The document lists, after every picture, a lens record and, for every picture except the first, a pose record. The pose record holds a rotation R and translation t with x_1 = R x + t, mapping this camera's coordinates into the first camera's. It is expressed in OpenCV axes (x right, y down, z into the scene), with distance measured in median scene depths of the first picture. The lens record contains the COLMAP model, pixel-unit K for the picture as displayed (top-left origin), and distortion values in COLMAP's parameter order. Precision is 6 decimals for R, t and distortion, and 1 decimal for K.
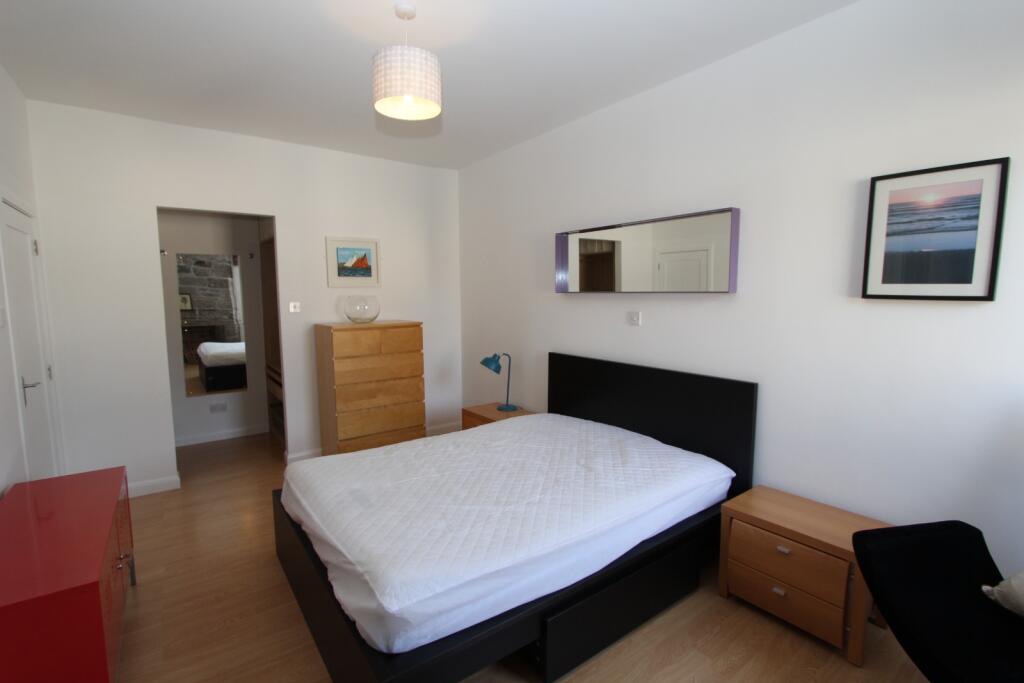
lens RADIAL K [[472.7, 0, 512.0], [0, 472.7, 341.5], [0, 0, 1]] dist [-0.000892, 0.000020]
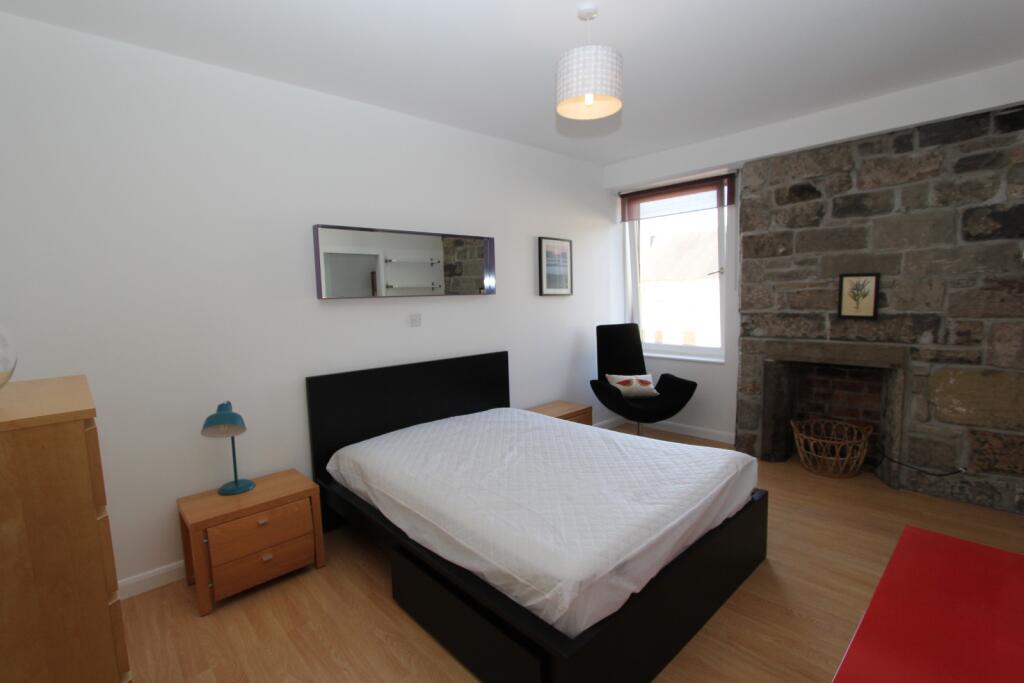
lens RADIAL K [[472.7, 0, 512.0], [0, 472.7, 341.5], [0, 0, 1]] dist [-0.000892, 0.000020]
pose [[-0.103909, -0.094471, 0.990090, -1.259366], [0.128742, 0.985826, 0.107575, -0.131035], [-0.986219, 0.138644, -0.090274, 1.327235]]
